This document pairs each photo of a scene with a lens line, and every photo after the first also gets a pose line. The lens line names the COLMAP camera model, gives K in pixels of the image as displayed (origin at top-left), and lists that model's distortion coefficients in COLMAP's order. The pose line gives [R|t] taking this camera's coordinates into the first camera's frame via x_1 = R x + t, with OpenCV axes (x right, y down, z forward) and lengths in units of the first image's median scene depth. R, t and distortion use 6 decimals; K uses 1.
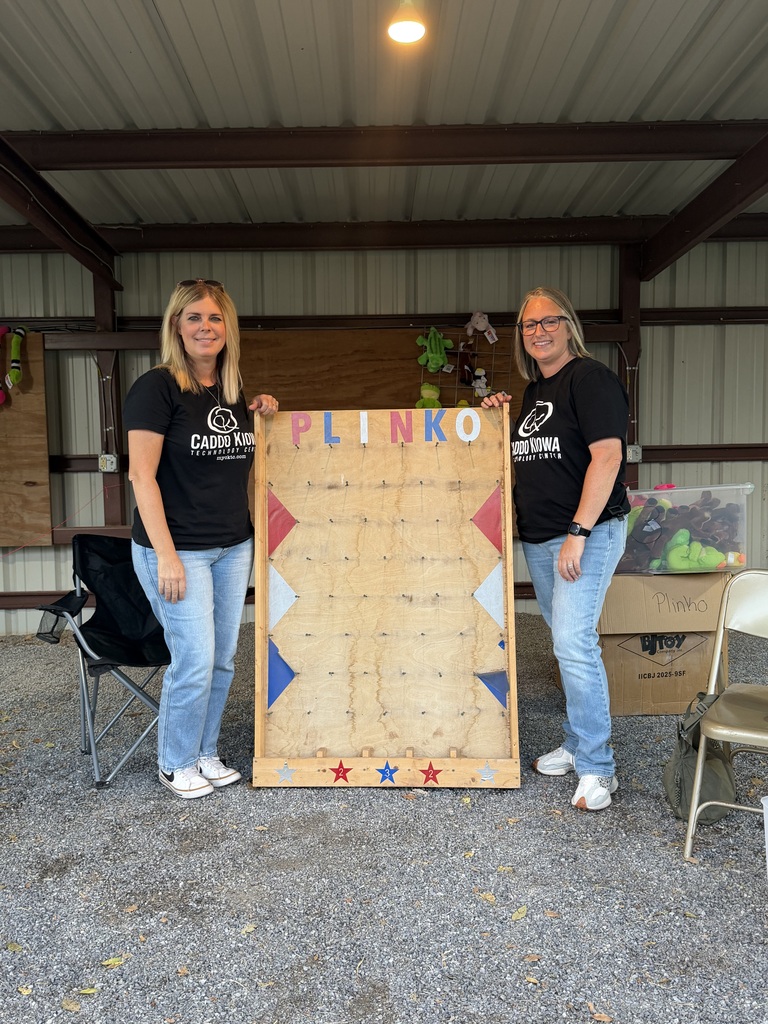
lens RADIAL K [[970.9, 0, 384.6], [0, 970.9, 546.0], [0, 0, 1]] dist [0.972063, -0.001188]
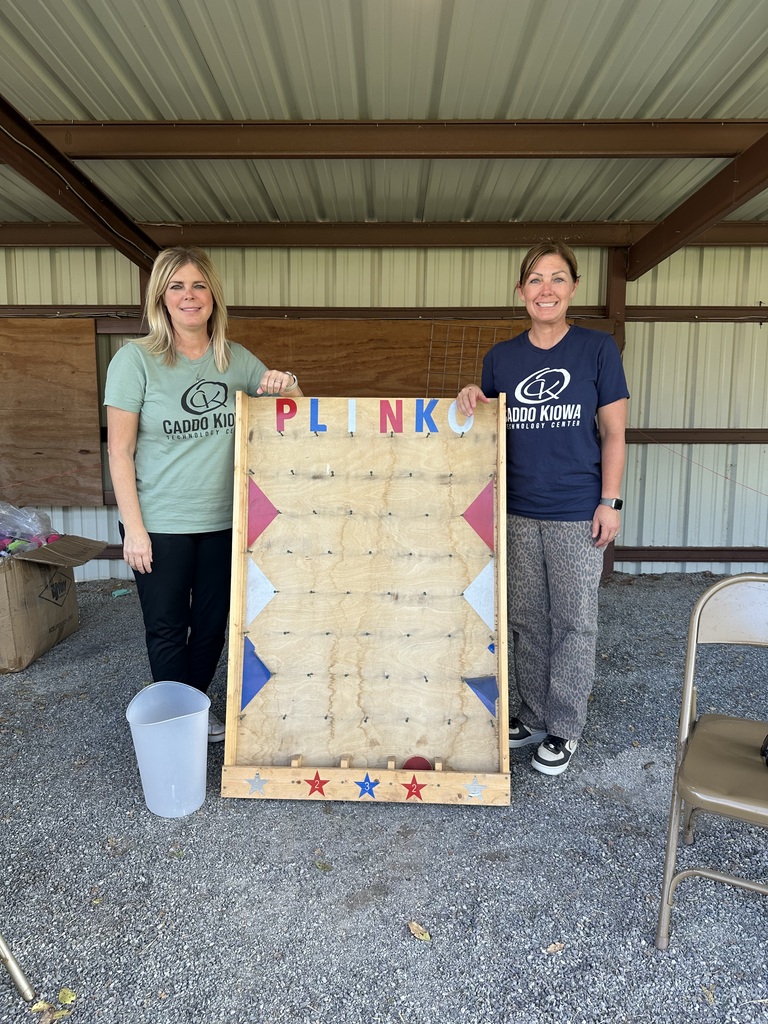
lens RADIAL K [[719.4, 0, 384.0], [0, 719.4, 512.0], [0, 0, 1]] dist [0.771529, 0.000923]
pose [[0.999131, 0.025701, -0.032828, 0.035601], [-0.024728, 0.999253, 0.029704, -0.048542], [0.033566, -0.028866, 0.999020, 0.289545]]
